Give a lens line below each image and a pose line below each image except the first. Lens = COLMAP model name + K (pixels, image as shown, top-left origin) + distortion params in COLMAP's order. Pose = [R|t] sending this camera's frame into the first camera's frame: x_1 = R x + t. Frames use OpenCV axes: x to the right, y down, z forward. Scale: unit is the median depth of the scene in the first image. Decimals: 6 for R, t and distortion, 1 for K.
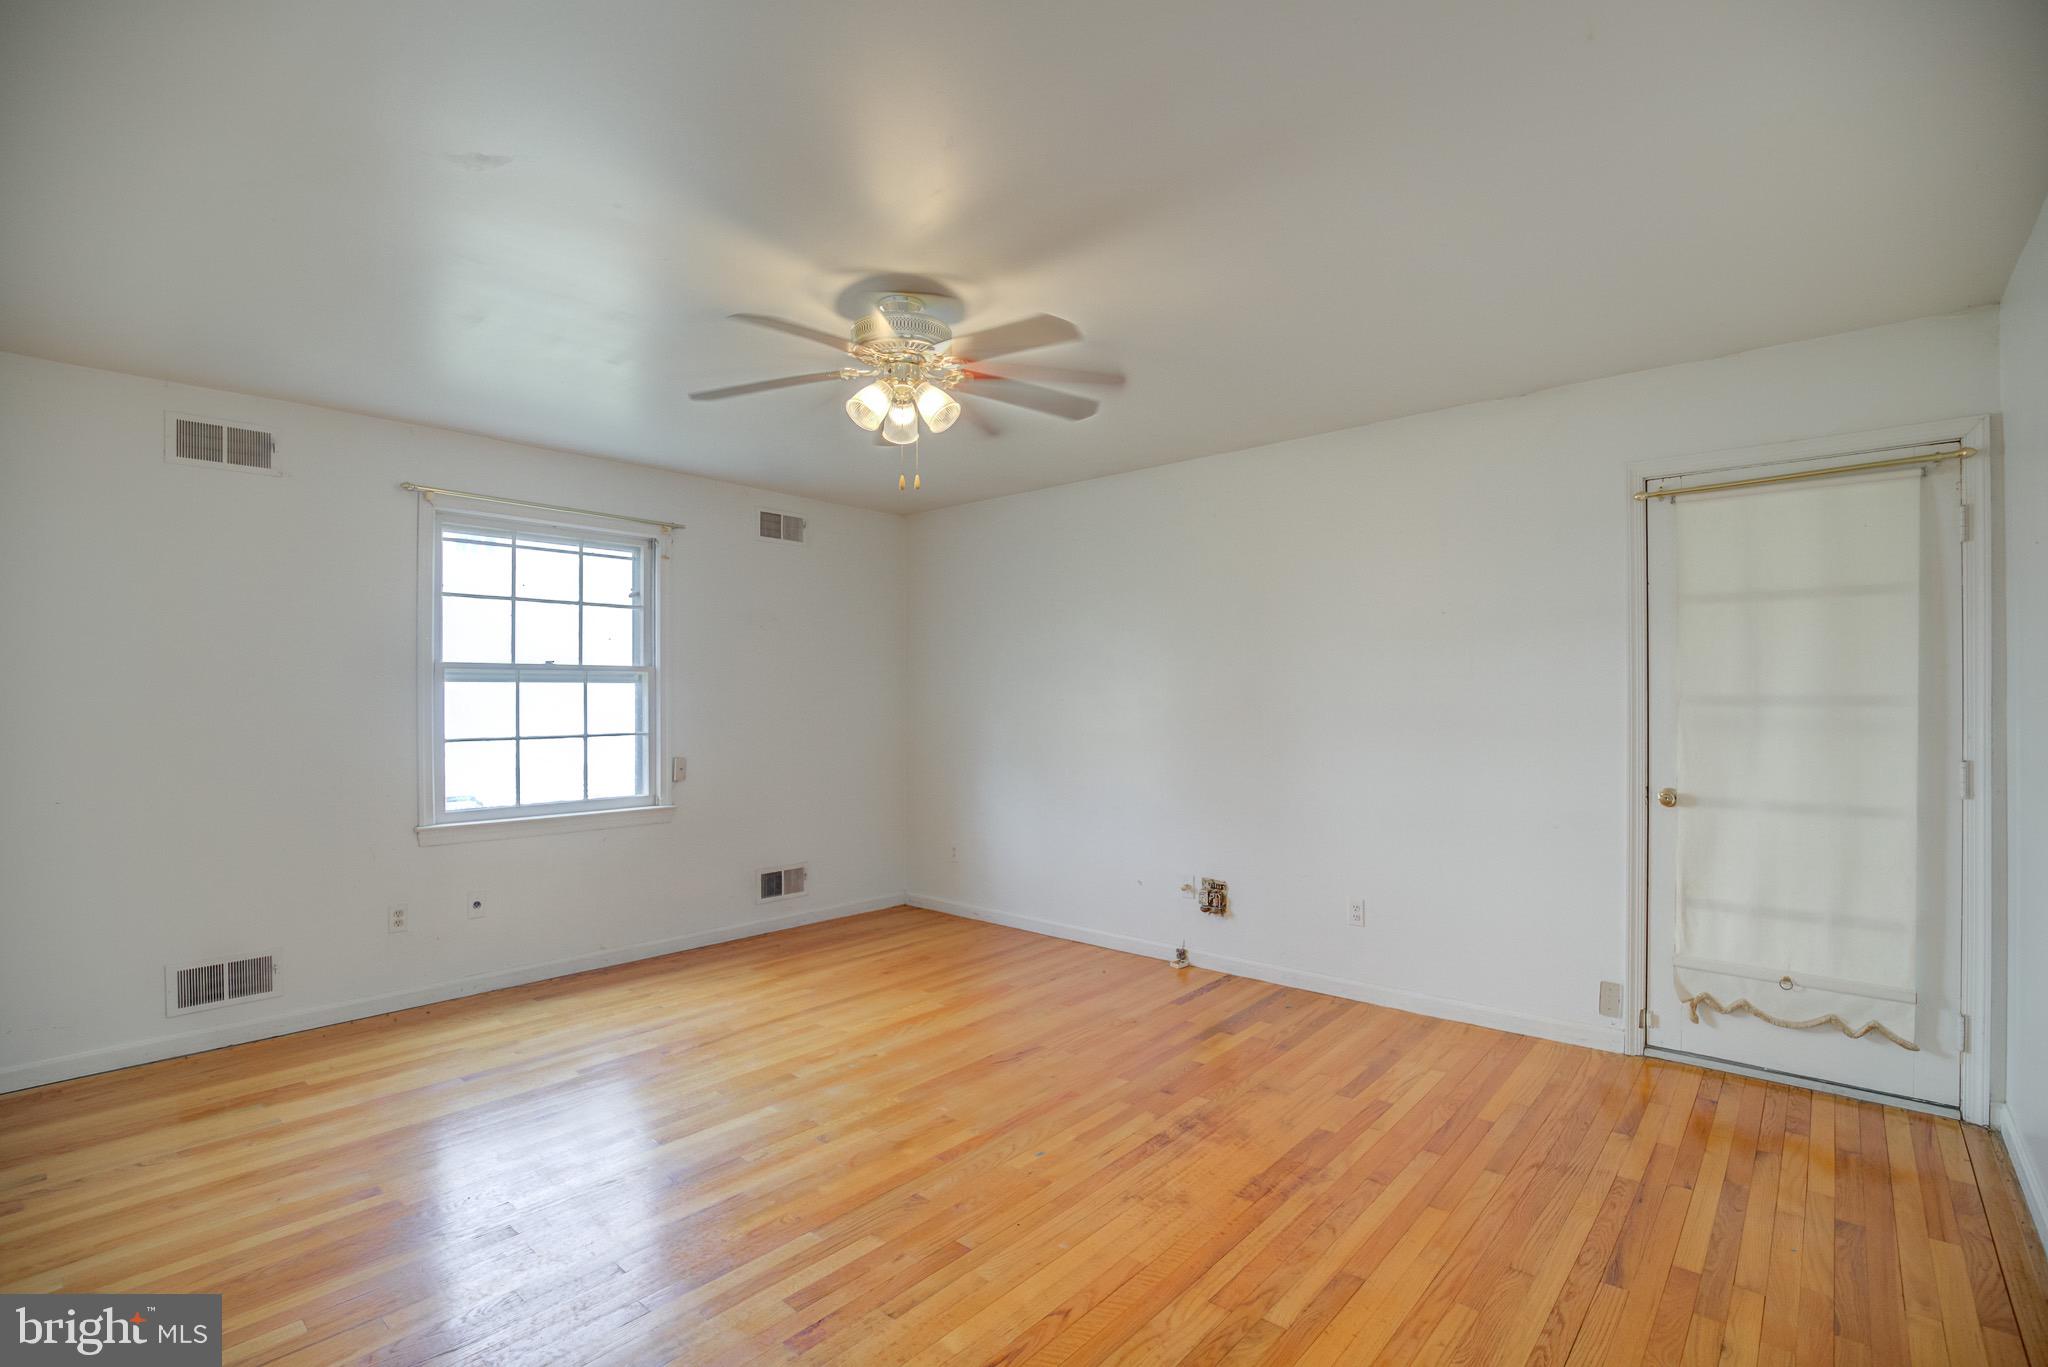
lens RADIAL K [[948.8, 0, 1024.7], [0, 948.8, 694.5], [0, 0, 1]] dist [-0.030486, 0.001042]
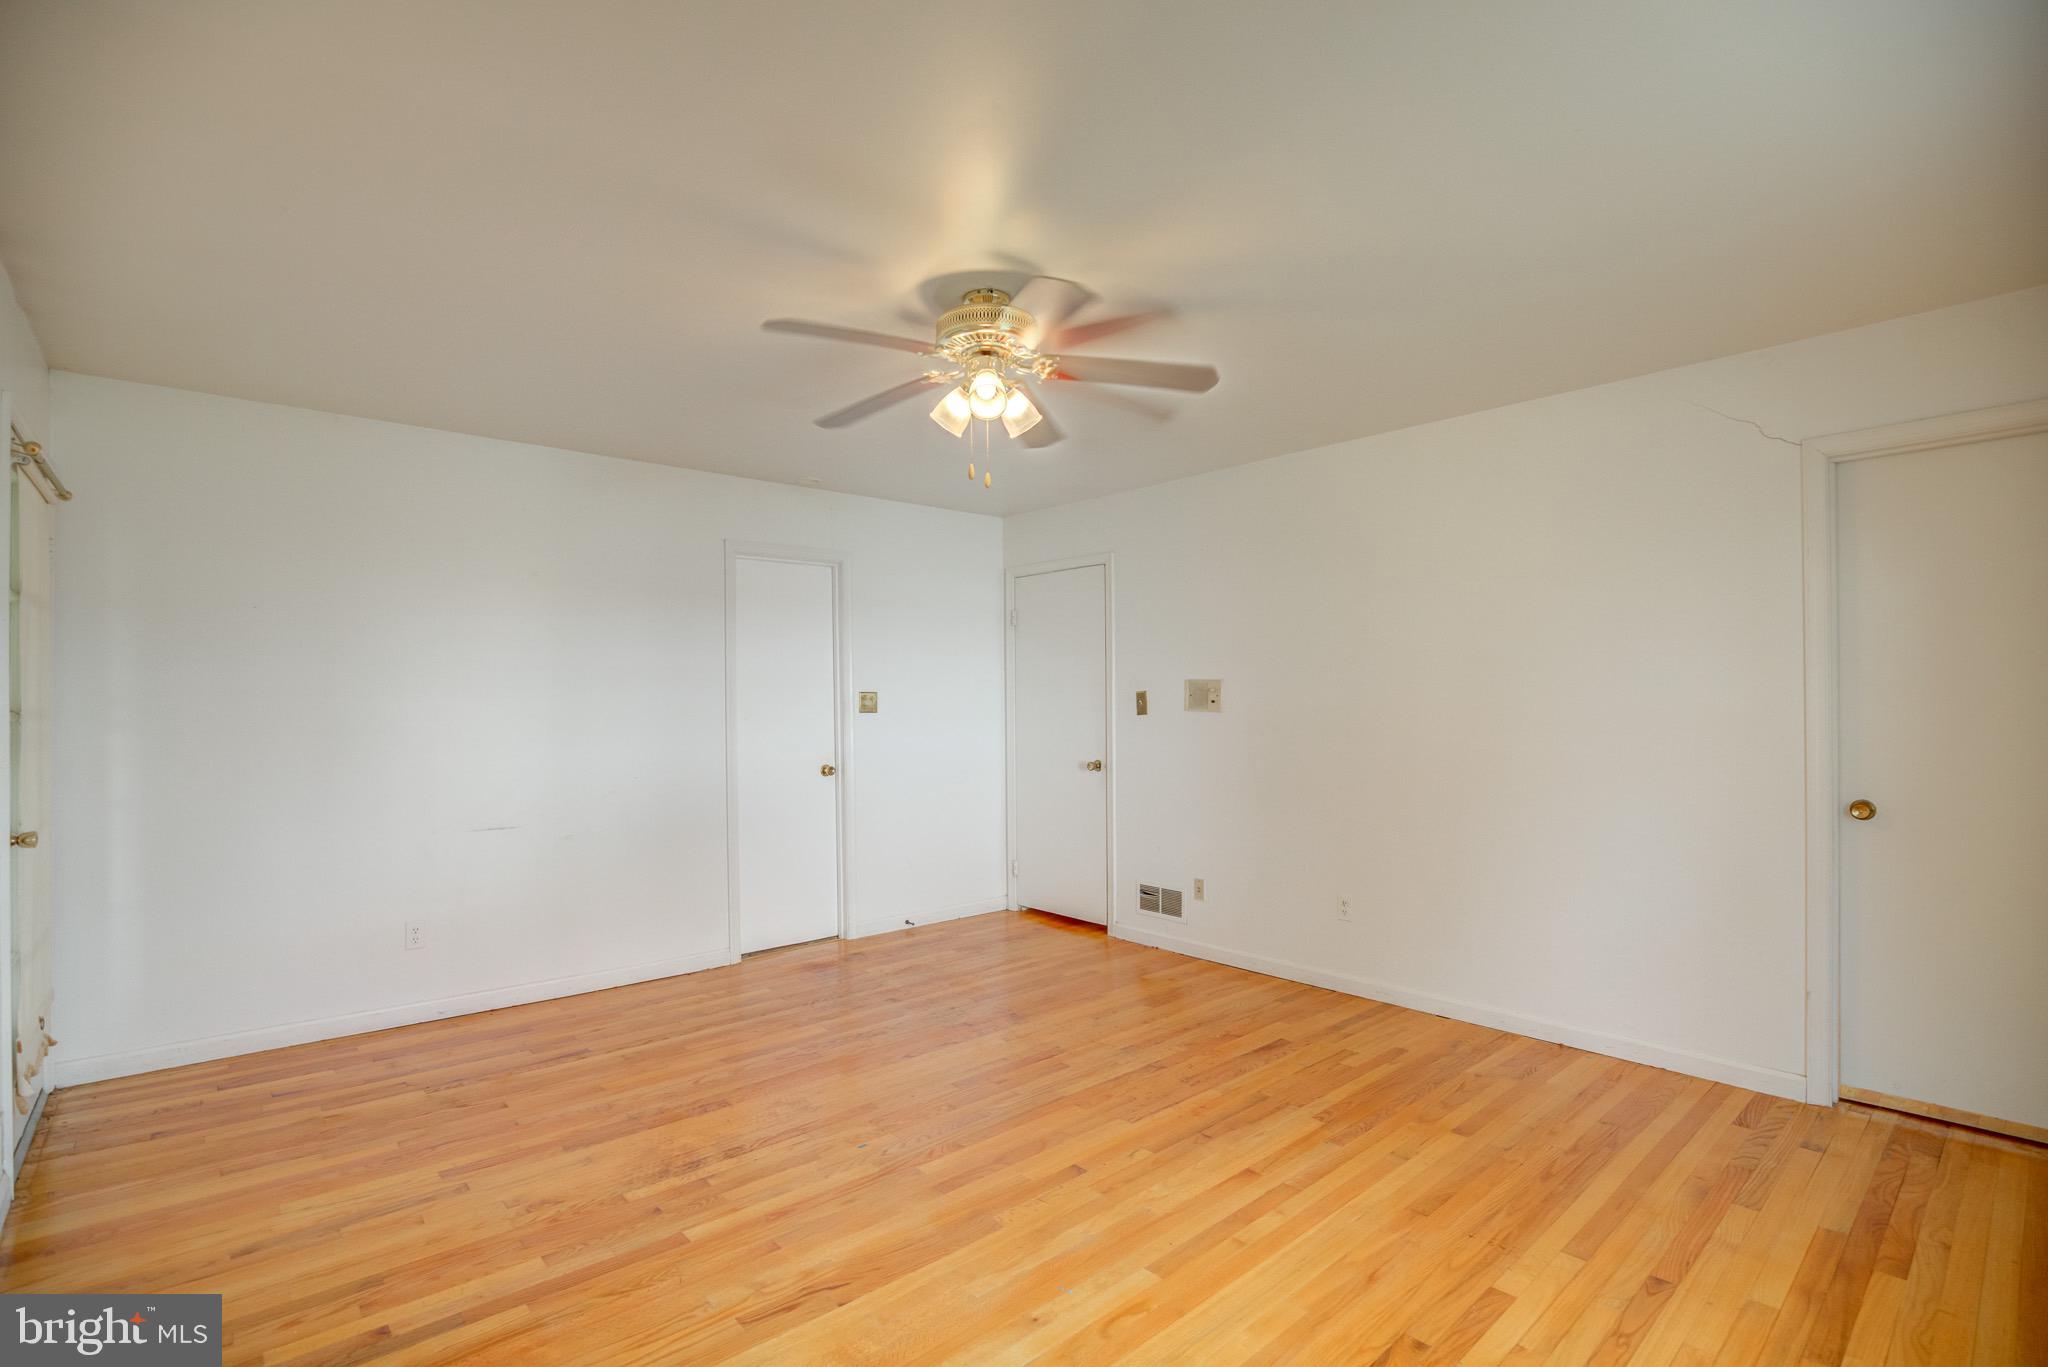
lens RADIAL K [[948.8, 0, 1023.8], [0, 948.8, 688.8], [0, 0, 1]] dist [-0.030486, 0.001042]
pose [[-0.992347, 0.014977, 0.122566, -0.264321], [0.013710, 0.999844, -0.011173, 0.004071], [-0.122714, -0.009408, -0.992397, 1.823403]]
